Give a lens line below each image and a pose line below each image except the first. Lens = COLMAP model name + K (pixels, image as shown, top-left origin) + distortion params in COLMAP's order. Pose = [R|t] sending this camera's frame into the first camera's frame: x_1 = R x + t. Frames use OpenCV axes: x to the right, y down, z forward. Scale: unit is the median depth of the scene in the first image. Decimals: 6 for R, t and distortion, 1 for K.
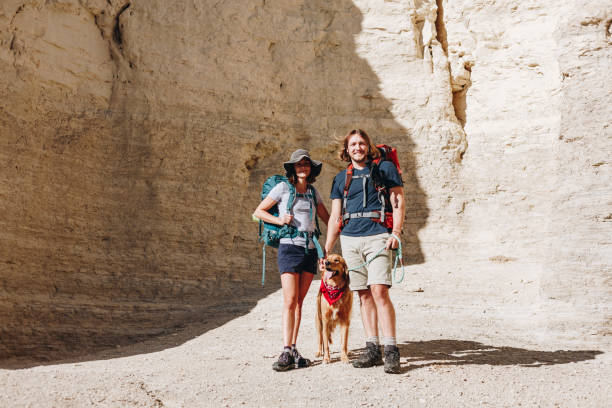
lens RADIAL K [[848.2, 0, 306.0], [0, 848.2, 204.0], [0, 0, 1]] dist [0.111357, -0.595590]
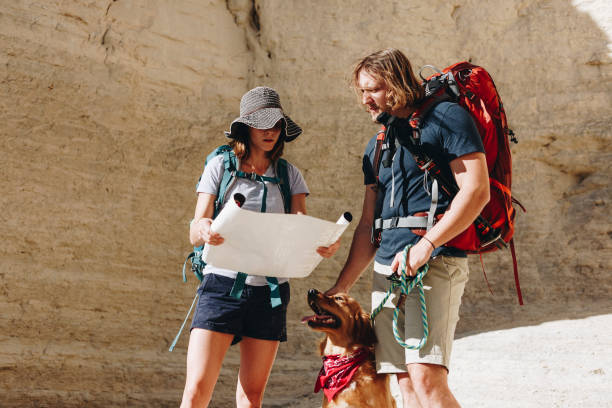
lens RADIAL K [[848.2, 0, 306.0], [0, 848.2, 204.0], [0, 0, 1]] dist [0.111357, -0.595590]
pose [[0.933996, -0.054481, -0.353106, 0.100670], [0.041950, 0.998192, -0.043051, 0.010946], [0.354813, 0.025397, 0.934592, 0.288804]]
